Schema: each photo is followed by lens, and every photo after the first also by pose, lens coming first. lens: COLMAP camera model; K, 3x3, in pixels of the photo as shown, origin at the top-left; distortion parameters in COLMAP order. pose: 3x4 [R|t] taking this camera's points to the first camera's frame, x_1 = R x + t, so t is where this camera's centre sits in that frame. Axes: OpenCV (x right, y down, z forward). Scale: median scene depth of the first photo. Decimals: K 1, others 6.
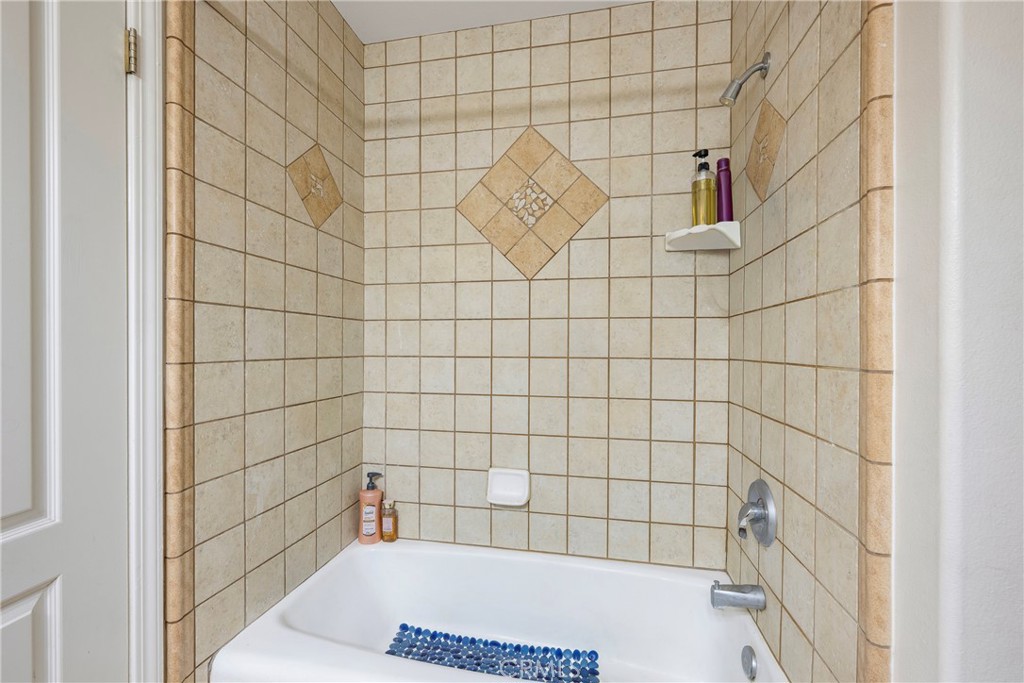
lens RADIAL K [[411.5, 0, 510.0], [0, 411.5, 348.9], [0, 0, 1]] dist [-0.001571, 0.000235]
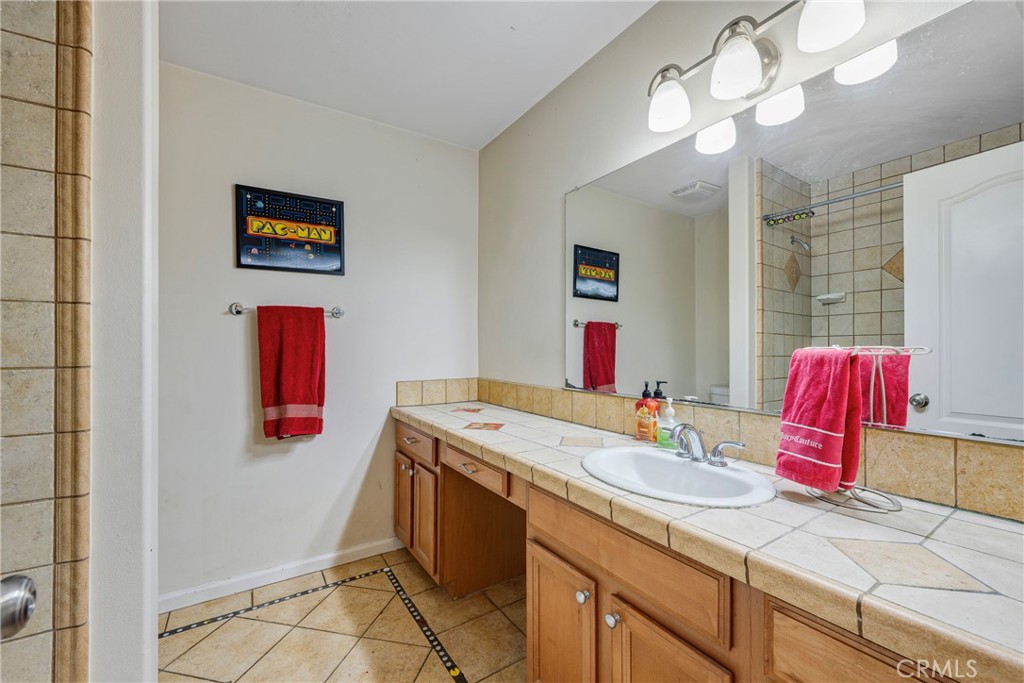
lens RADIAL K [[411.5, 0, 516.5], [0, 411.5, 346.2], [0, 0, 1]] dist [-0.001571, 0.000235]
pose [[-0.698214, 0.001935, 0.715886, -1.158775], [0.004698, 0.999987, 0.001879, -0.012369], [-0.715873, 0.004675, -0.698215, 0.922864]]
